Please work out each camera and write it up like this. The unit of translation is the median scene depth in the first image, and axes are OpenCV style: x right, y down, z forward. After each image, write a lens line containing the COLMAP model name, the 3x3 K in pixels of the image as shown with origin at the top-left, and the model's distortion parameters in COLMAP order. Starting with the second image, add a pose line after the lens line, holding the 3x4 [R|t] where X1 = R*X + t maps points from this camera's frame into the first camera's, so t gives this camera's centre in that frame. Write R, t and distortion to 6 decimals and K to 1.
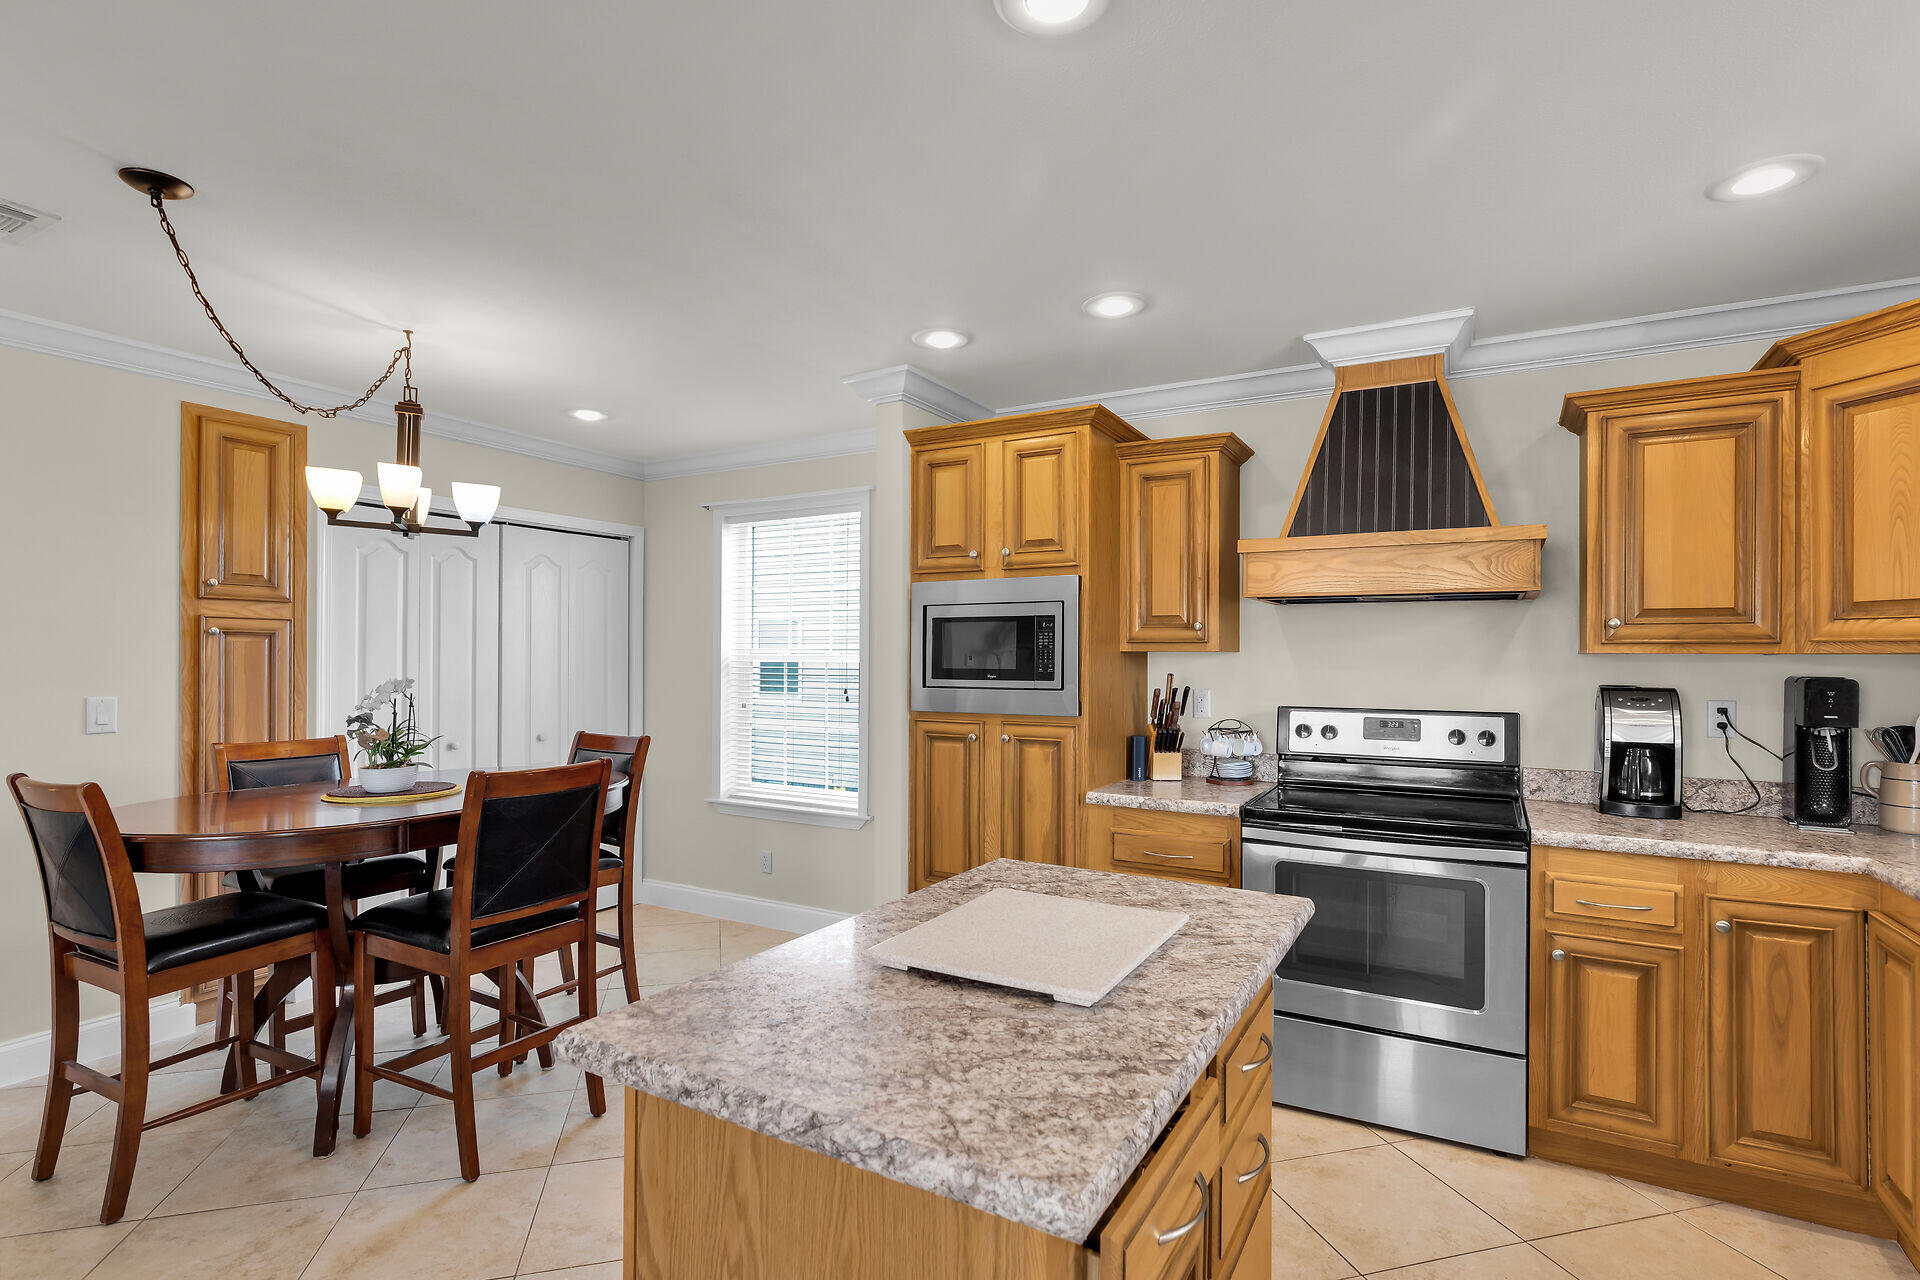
lens RADIAL K [[917.3, 0, 963.5], [0, 917.3, 654.6], [0, 0, 1]] dist [-0.003880, -0.000326]
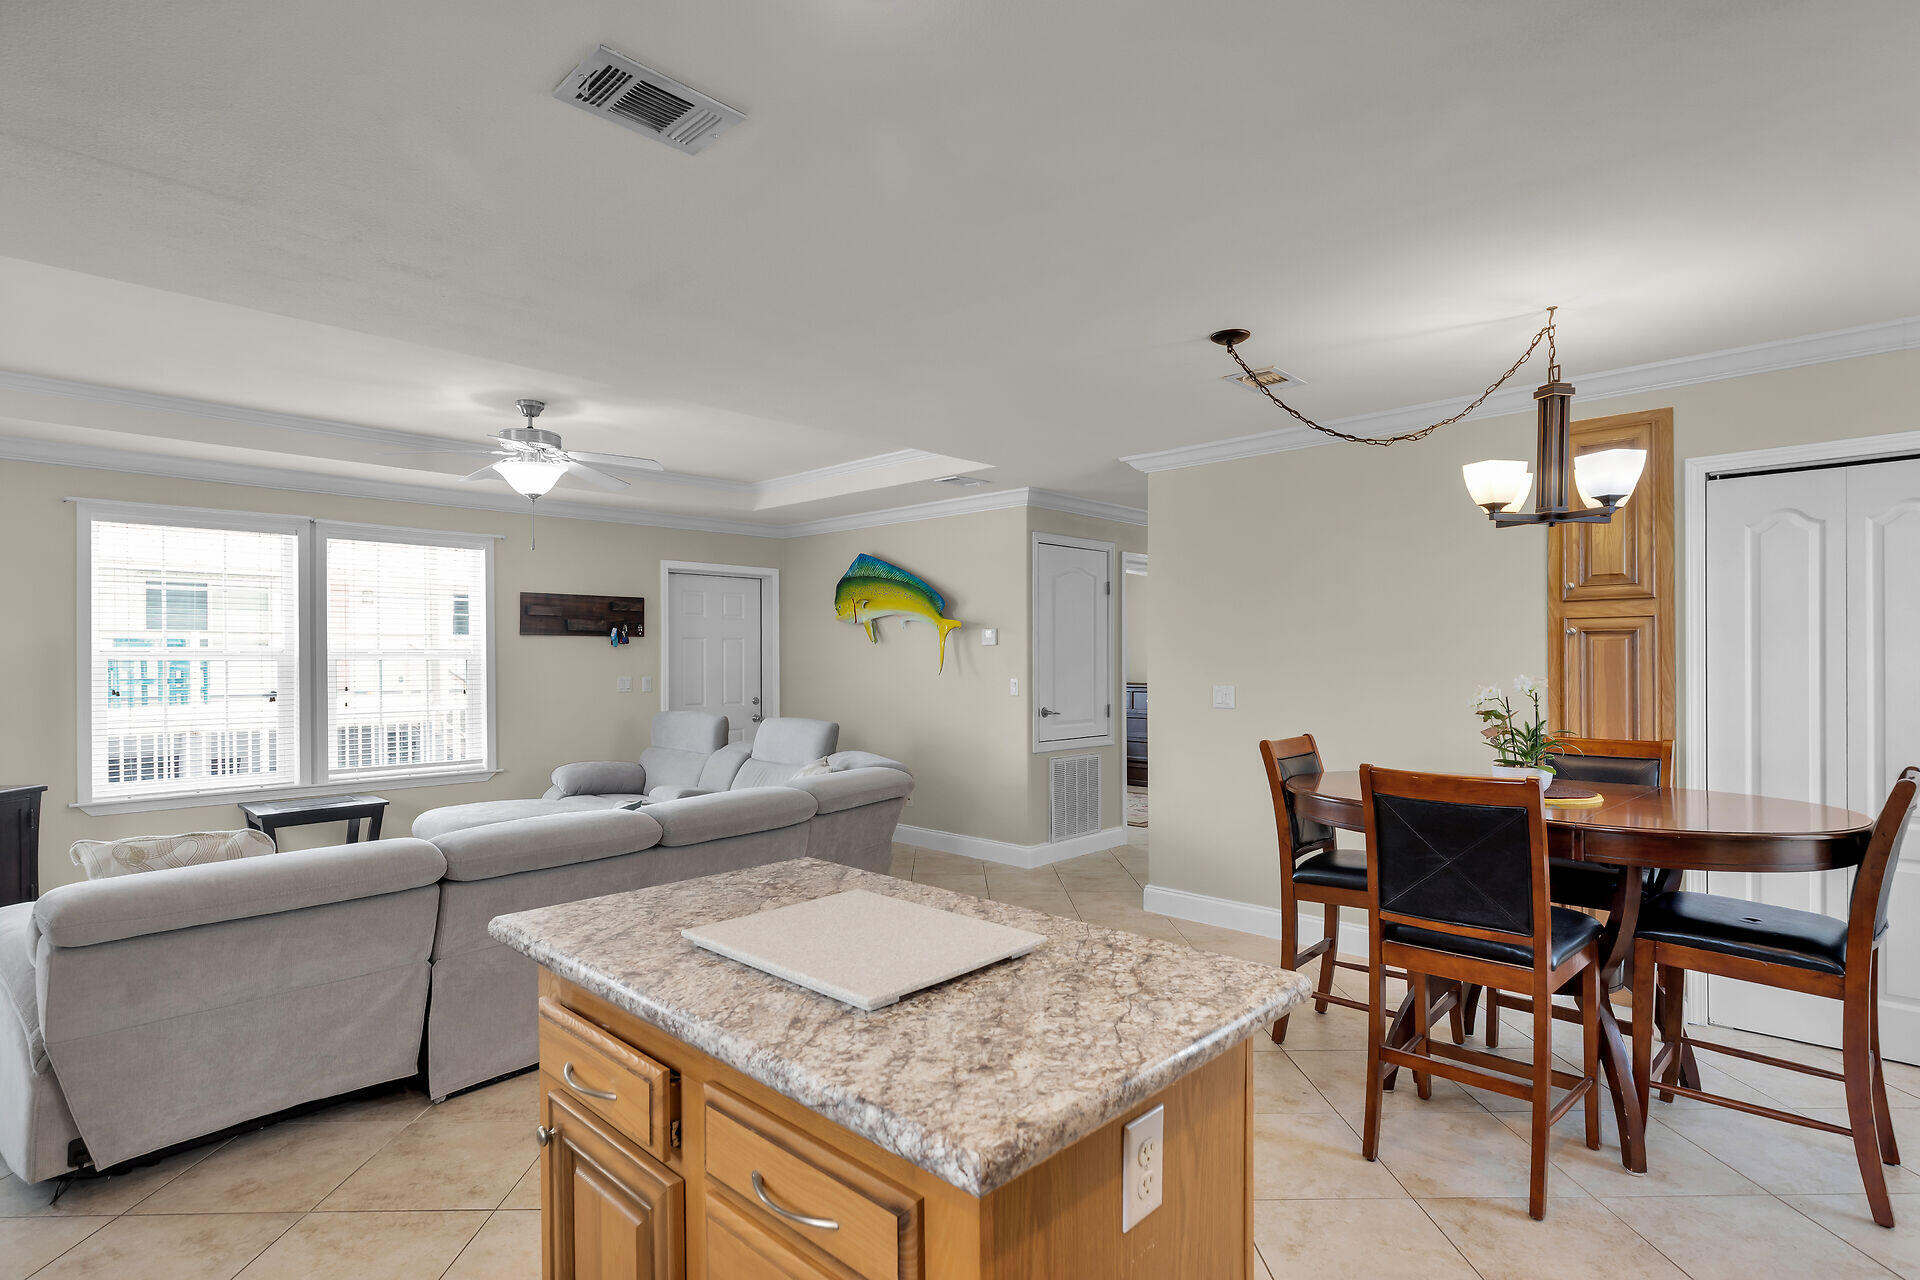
lens RADIAL K [[973.0, 0, 960.0], [0, 973.0, 640.0], [0, 0, 1]] dist [0.004206, -0.000047]
pose [[-0.252479, -0.023321, -0.967321, 0.510431], [0.006323, 0.999648, -0.025750, 0.010014], [0.967582, -0.012618, -0.252243, 0.660333]]
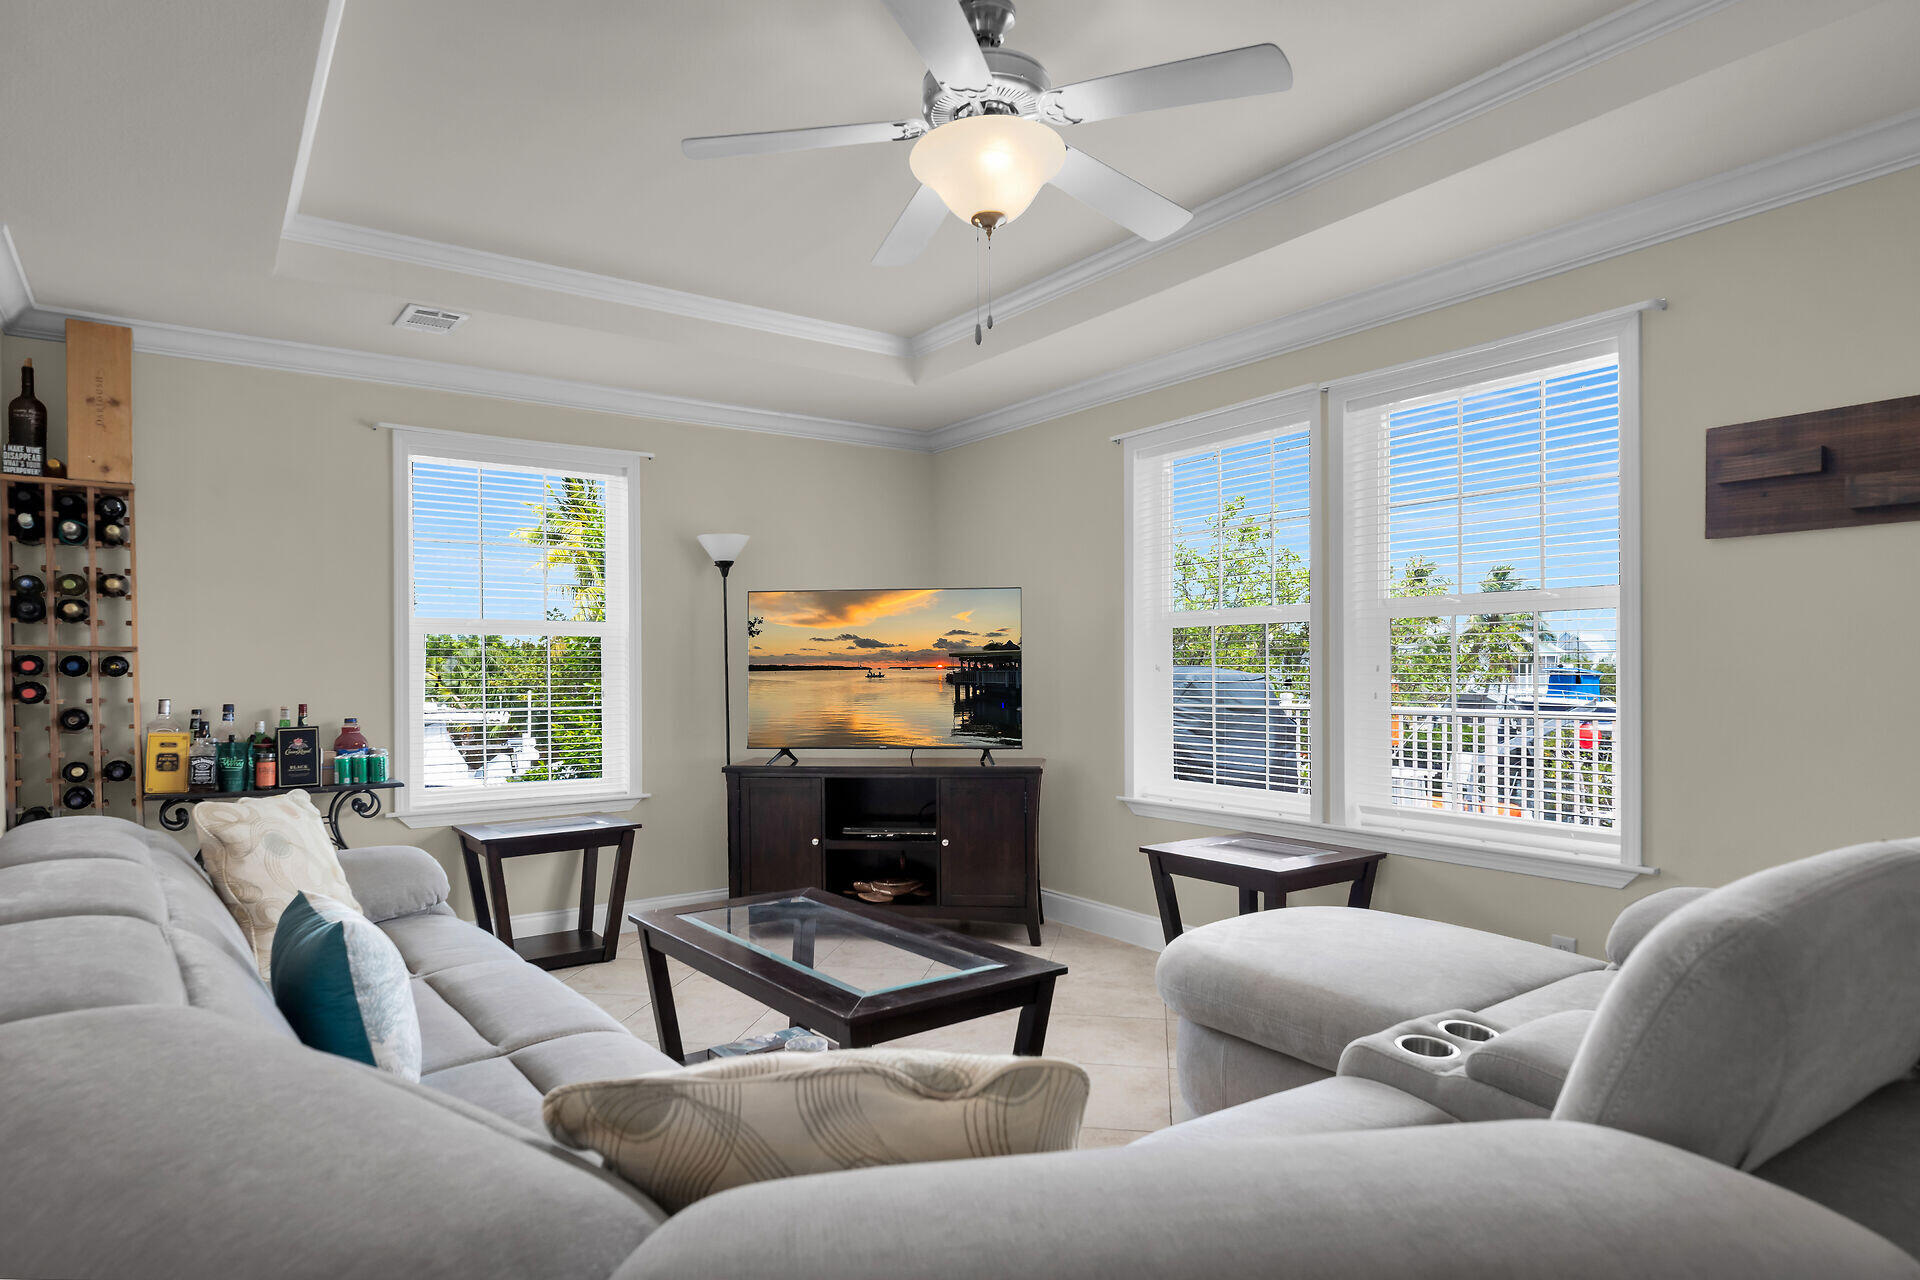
lens RADIAL K [[1065.7, 0, 958.4], [0, 1065.7, 703.5], [0, 0, 1]] dist [-0.004320, -0.002199]
pose [[-0.902959, -0.014870, 0.429469, -1.140818], [-0.001634, 0.999513, 0.031173, 0.051515], [-0.429723, 0.027446, -0.902543, 0.285682]]
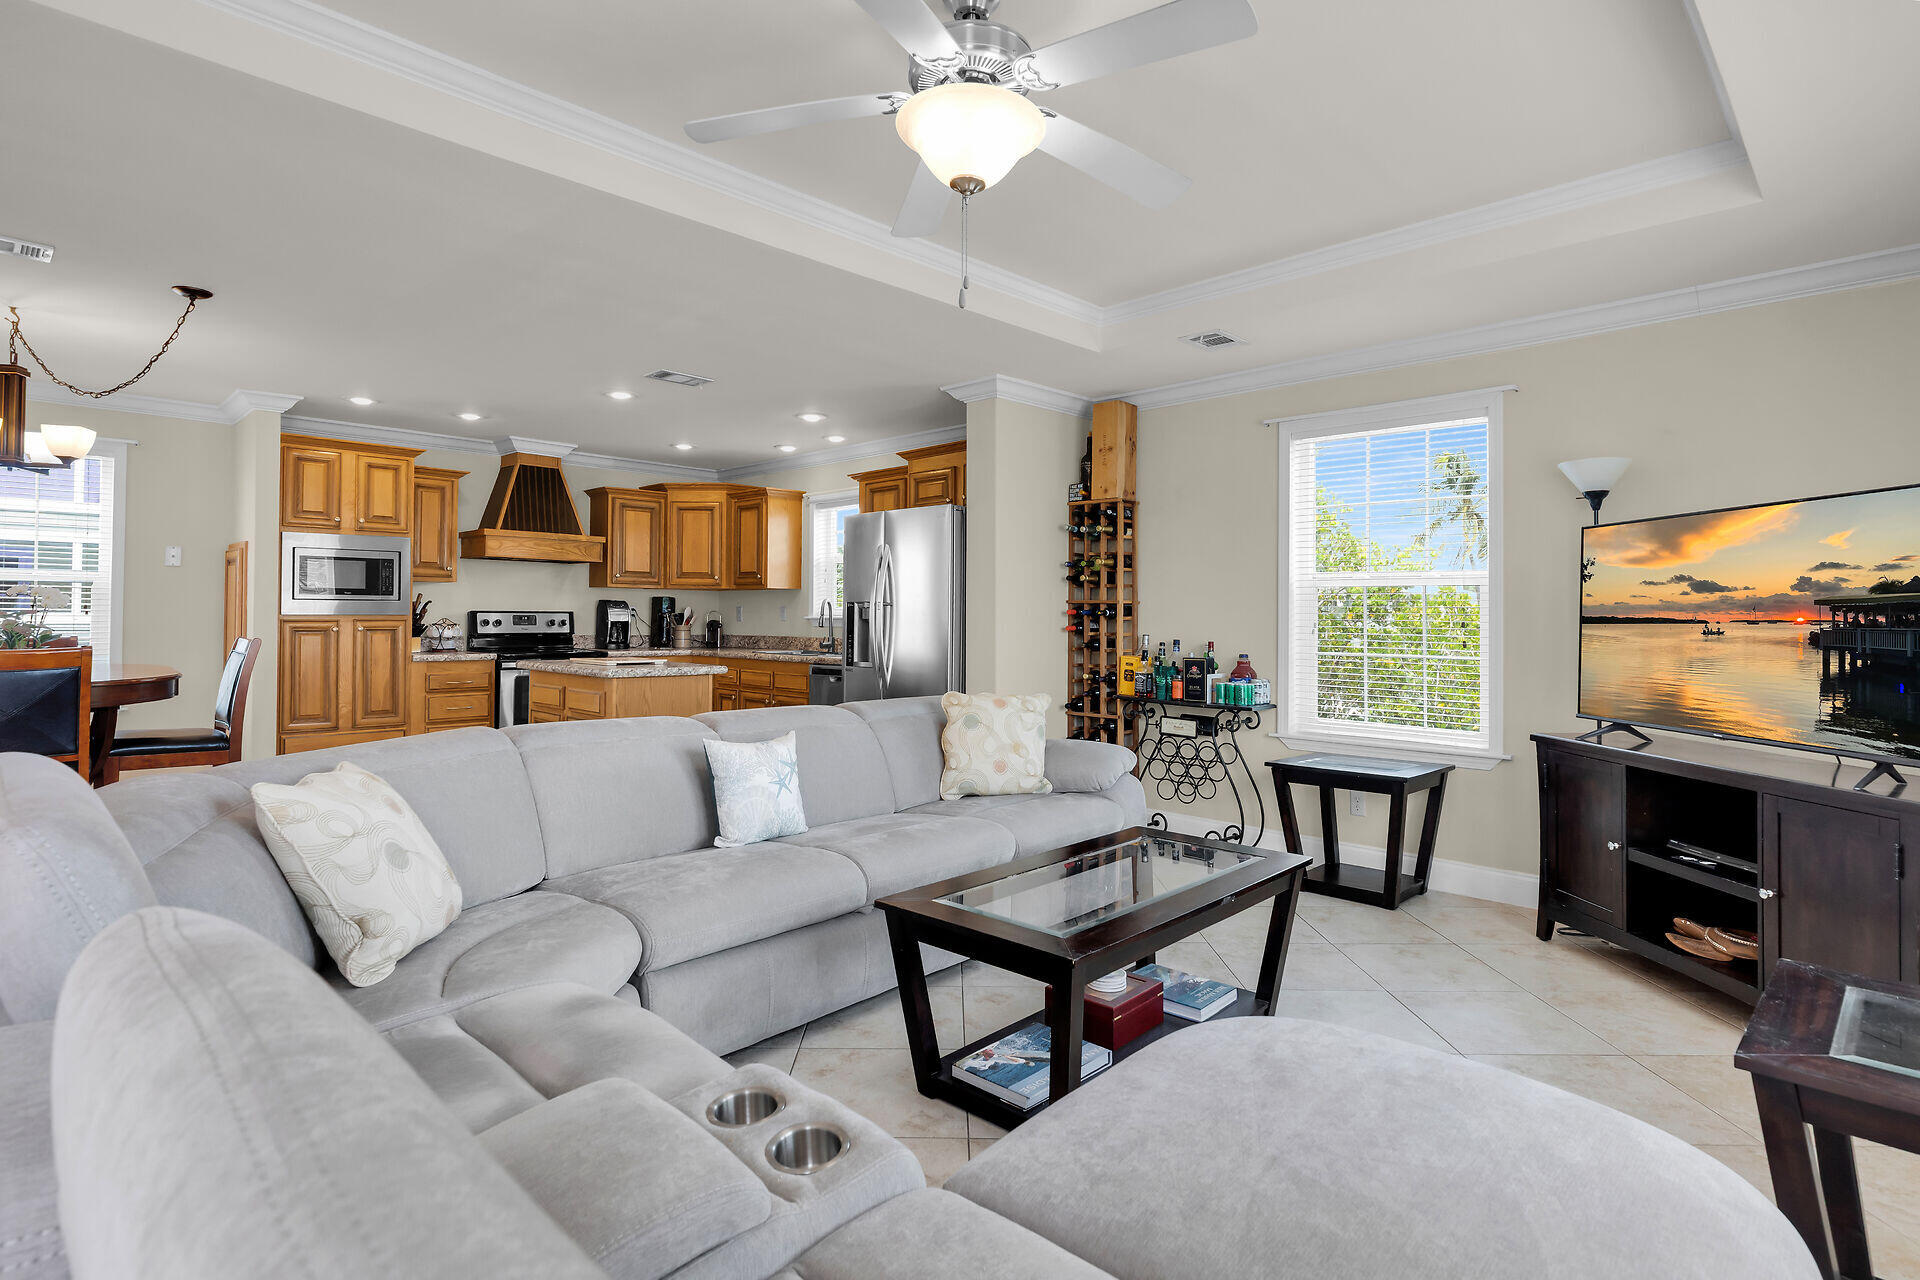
lens RADIAL K [[956.1, 0, 938.7], [0, 956.1, 606.8], [0, 0, 1]] dist [-0.004037, -0.000173]
pose [[0.266329, 0.005211, 0.963868, -1.519305], [-0.011685, 0.999929, -0.002178, 0.044835], [-0.963811, -0.010682, 0.266371, -0.567586]]
